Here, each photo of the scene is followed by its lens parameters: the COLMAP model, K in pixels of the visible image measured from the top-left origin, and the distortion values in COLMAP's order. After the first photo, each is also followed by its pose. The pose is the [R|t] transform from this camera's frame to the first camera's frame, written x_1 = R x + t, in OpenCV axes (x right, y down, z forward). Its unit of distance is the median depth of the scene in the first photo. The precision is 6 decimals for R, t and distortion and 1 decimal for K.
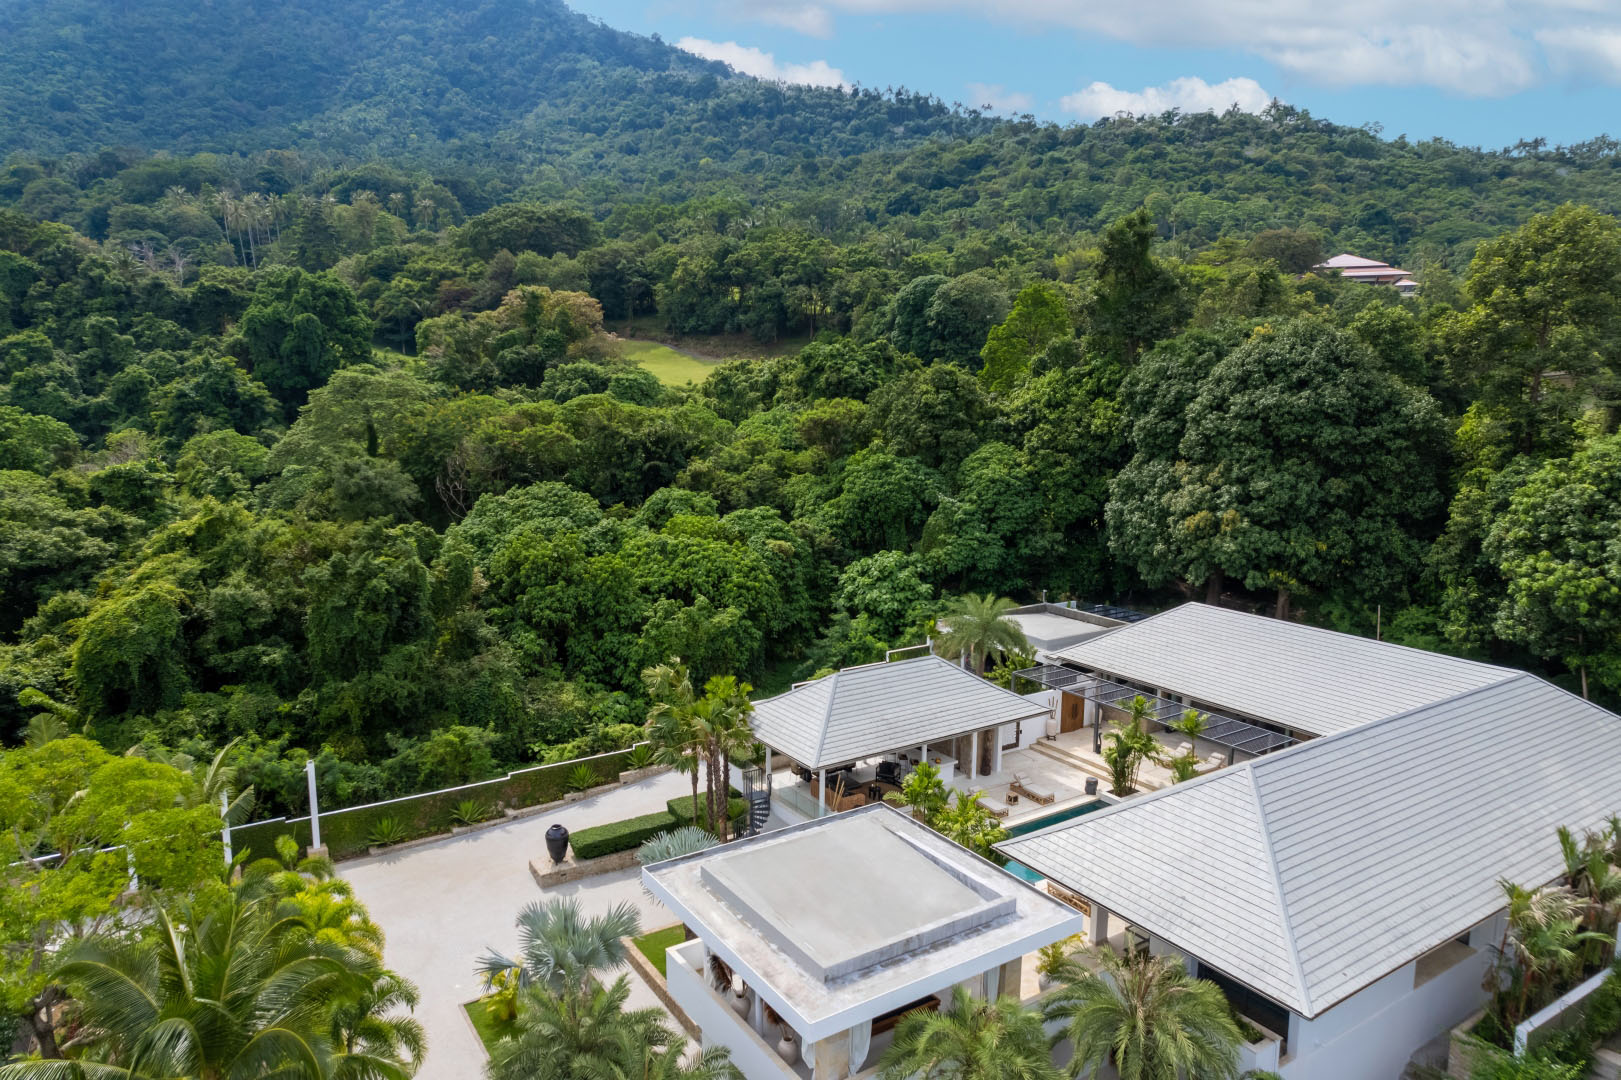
lens RADIAL K [[1041.6, 0, 810.5], [0, 1041.6, 540.0], [0, 0, 1]] dist [-0.040342, 0.069955]
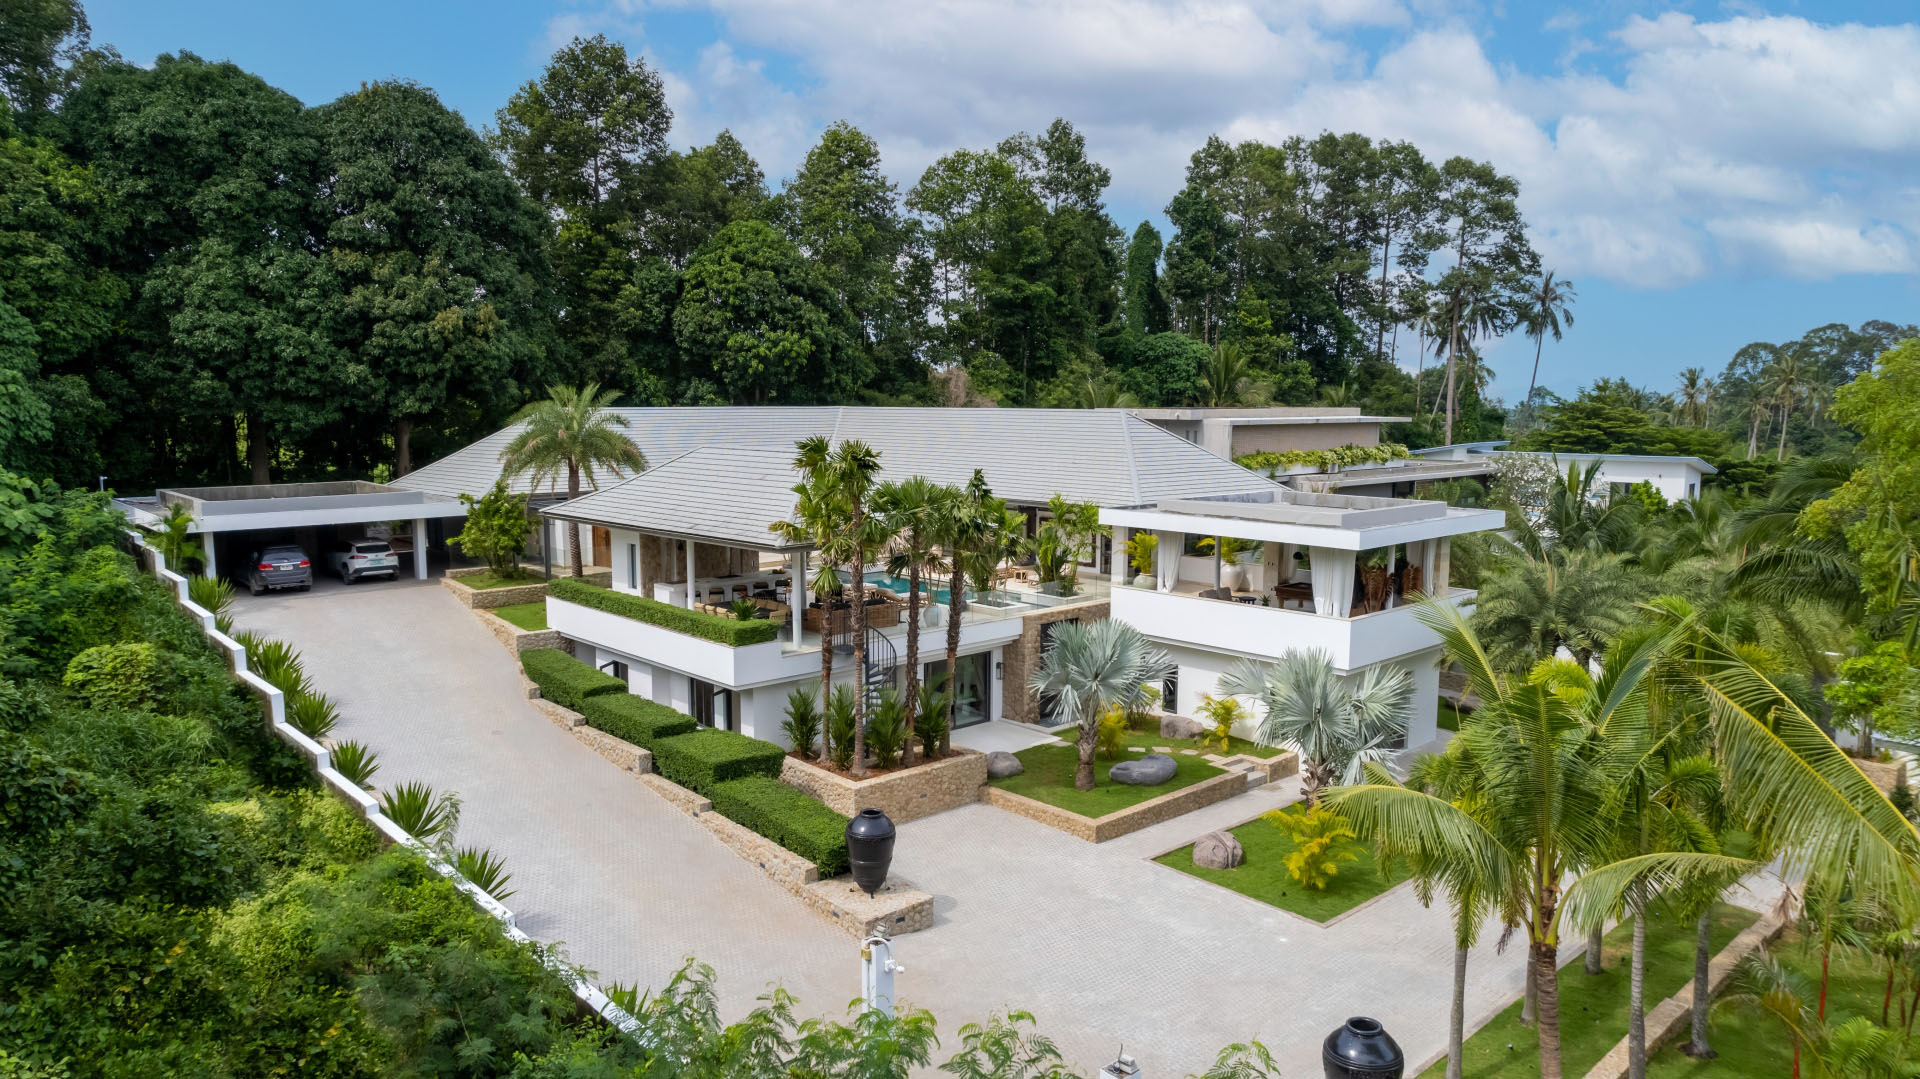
lens RADIAL K [[1234.2, 0, 960.0], [0, 1234.2, 539.5], [0, 0, 1]] dist [-0.040538, 0.061153]
pose [[-0.165206, -0.120309, 0.978894, -0.552802], [0.145952, 0.978621, 0.144907, 0.058653], [-0.975400, 0.166811, -0.144114, 0.729290]]
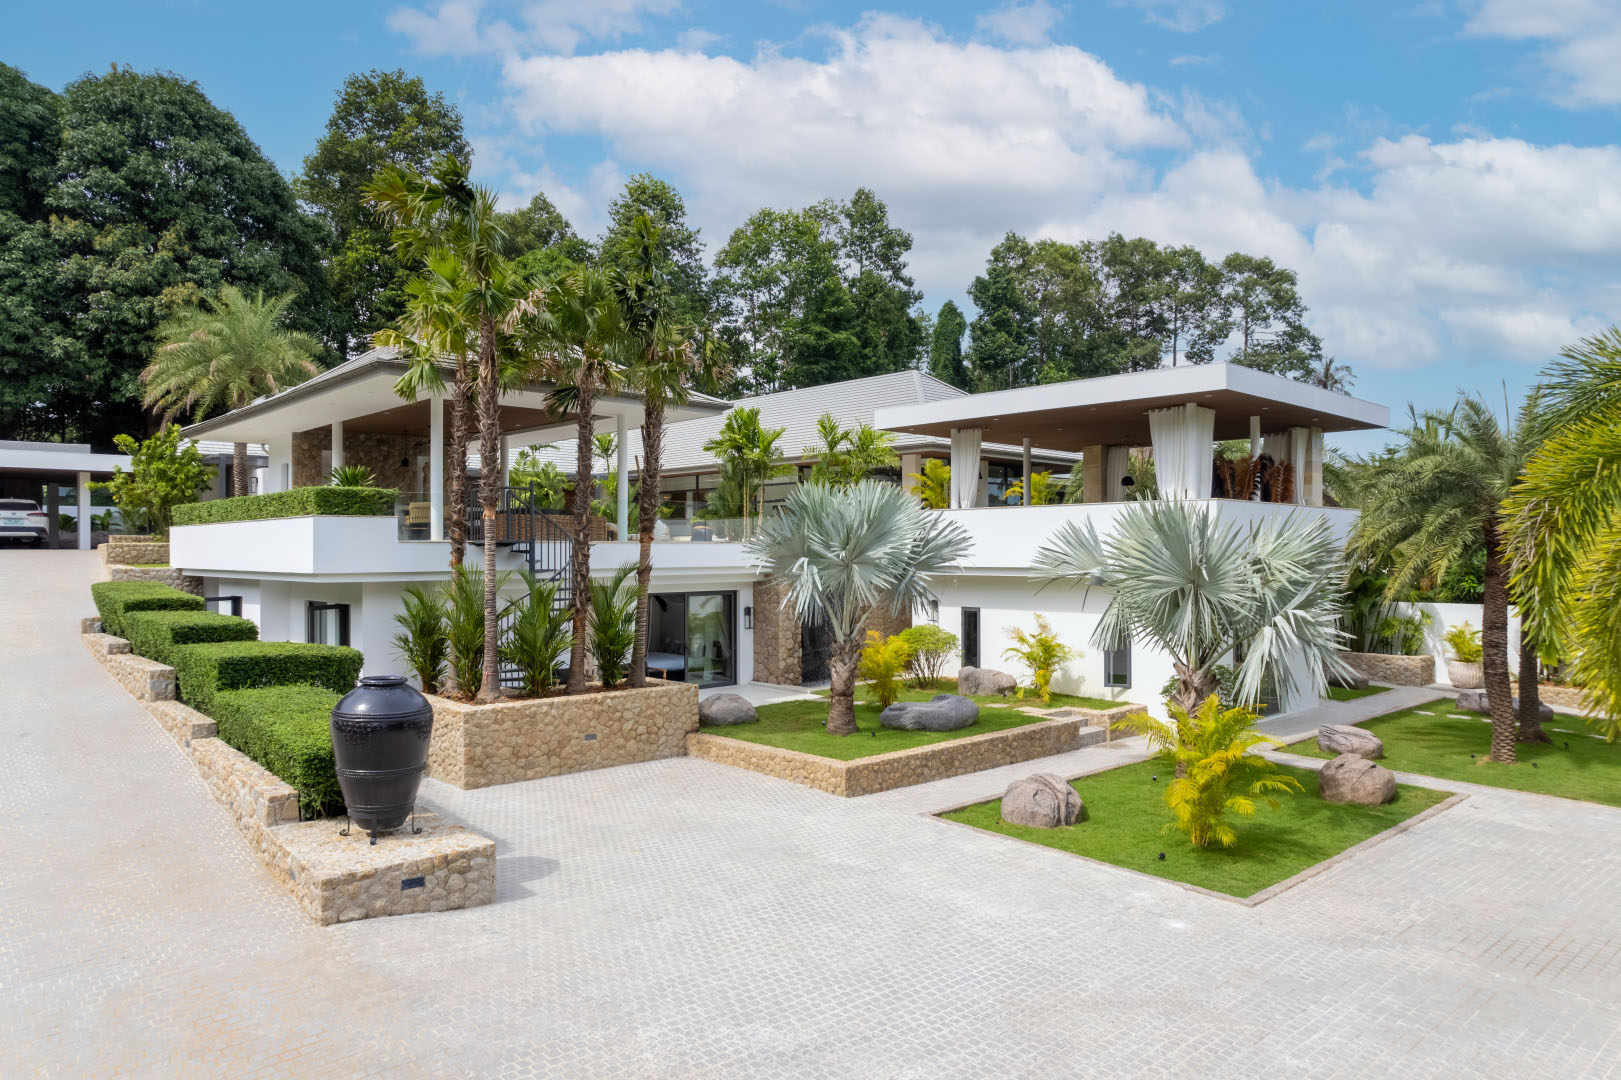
lens RADIAL K [[1041.6, 0, 810.5], [0, 1041.6, 540.0], [0, 0, 1]] dist [-0.040342, 0.069955]
pose [[-0.167983, 0.001831, 0.985788, -0.361739], [0.151994, 0.988088, 0.024065, 0.178017], [-0.974002, 0.153876, -0.166260, 0.671362]]
